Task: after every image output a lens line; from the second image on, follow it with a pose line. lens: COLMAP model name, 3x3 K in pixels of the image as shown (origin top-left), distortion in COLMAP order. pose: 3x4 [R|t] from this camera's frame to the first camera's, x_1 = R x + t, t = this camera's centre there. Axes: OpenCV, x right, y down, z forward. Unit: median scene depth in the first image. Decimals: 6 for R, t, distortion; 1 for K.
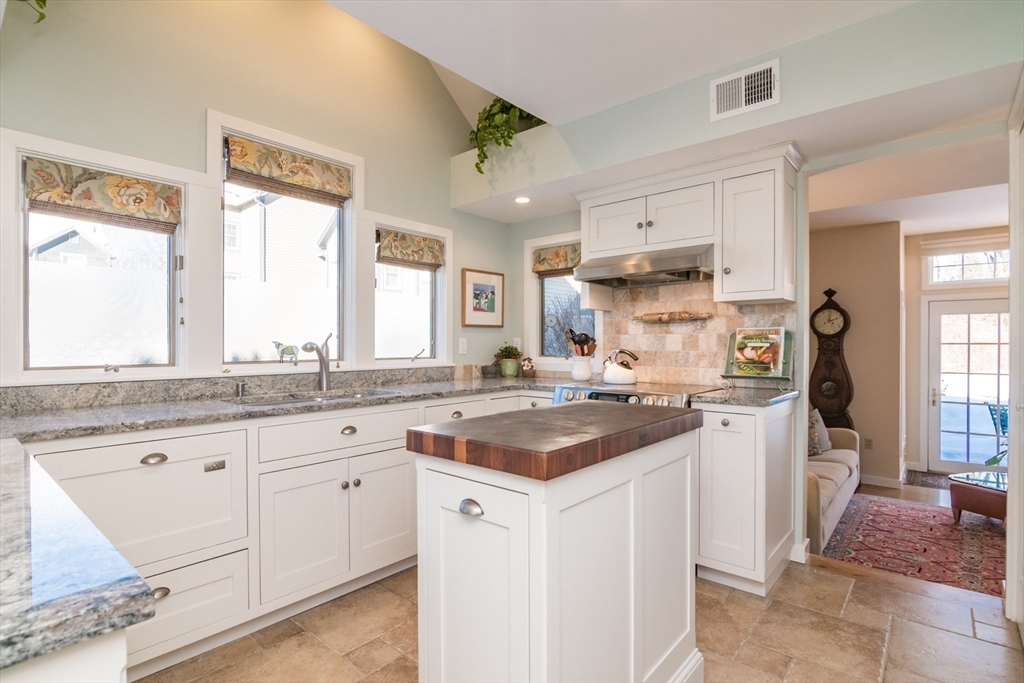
lens RADIAL K [[502.6, 0, 506.7], [0, 502.6, 345.1], [0, 0, 1]] dist [-0.012263, -0.000222]
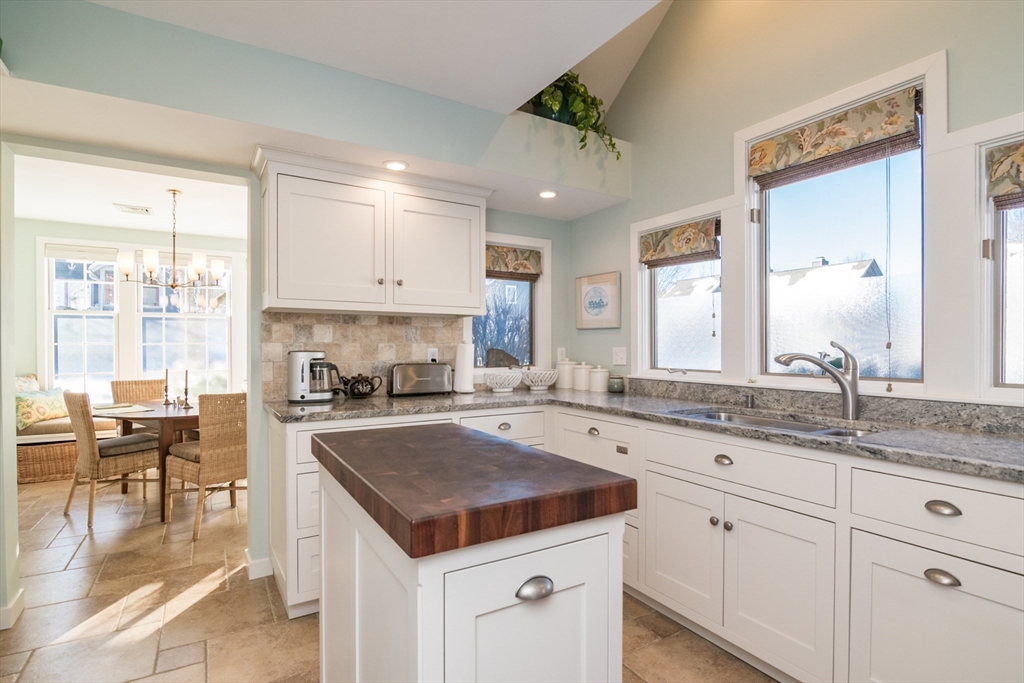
lens RADIAL K [[502.6, 0, 506.7], [0, 502.6, 345.1], [0, 0, 1]] dist [-0.012263, -0.000222]
pose [[-0.313847, 0.000618, -0.949473, 0.587977], [-0.000430, 1.000000, 0.000793, -0.022498], [0.949473, 0.000657, -0.313847, 0.903051]]
